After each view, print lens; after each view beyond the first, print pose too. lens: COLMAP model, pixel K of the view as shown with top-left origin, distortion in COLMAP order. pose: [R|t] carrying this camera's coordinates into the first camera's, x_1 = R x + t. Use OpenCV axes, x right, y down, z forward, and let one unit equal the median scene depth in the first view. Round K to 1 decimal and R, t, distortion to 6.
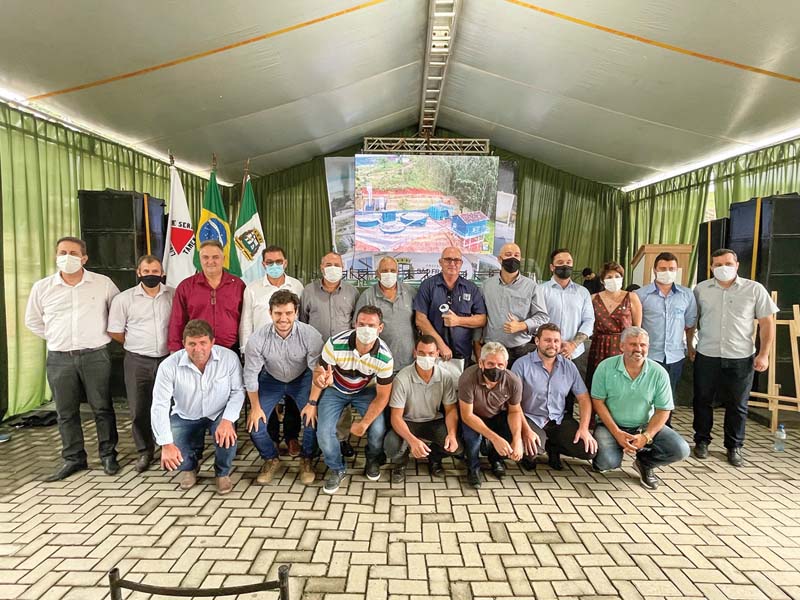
lens RADIAL K [[412.7, 0, 400.6], [0, 412.7, 302.1], [0, 0, 1]] dist [0.000922, -0.000232]
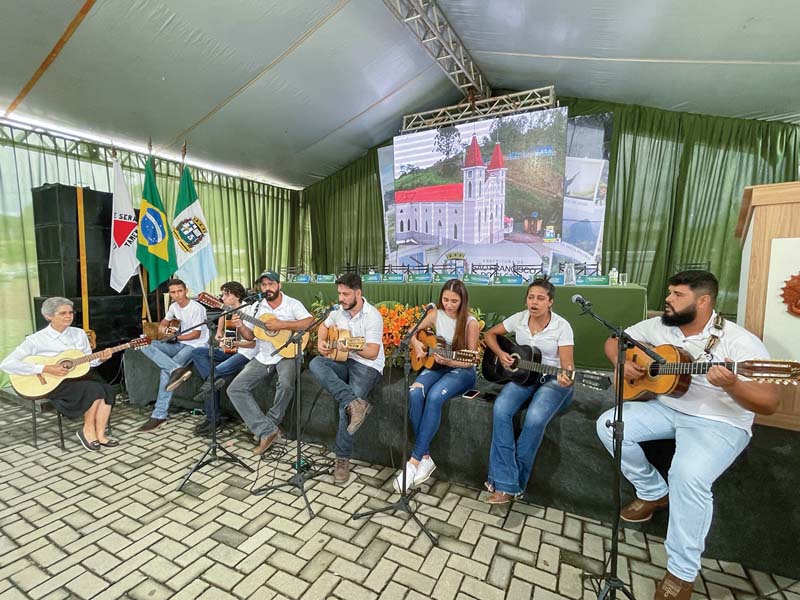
lens RADIAL K [[373.3, 0, 401.2], [0, 373.3, 303.2], [0, 0, 1]] dist [0.009641, 0.000839]
pose [[0.902811, 0.025537, -0.429280, 0.260994], [-0.026239, 0.999647, 0.004283, -0.001855], [0.429237, 0.007397, 0.903161, 0.274209]]
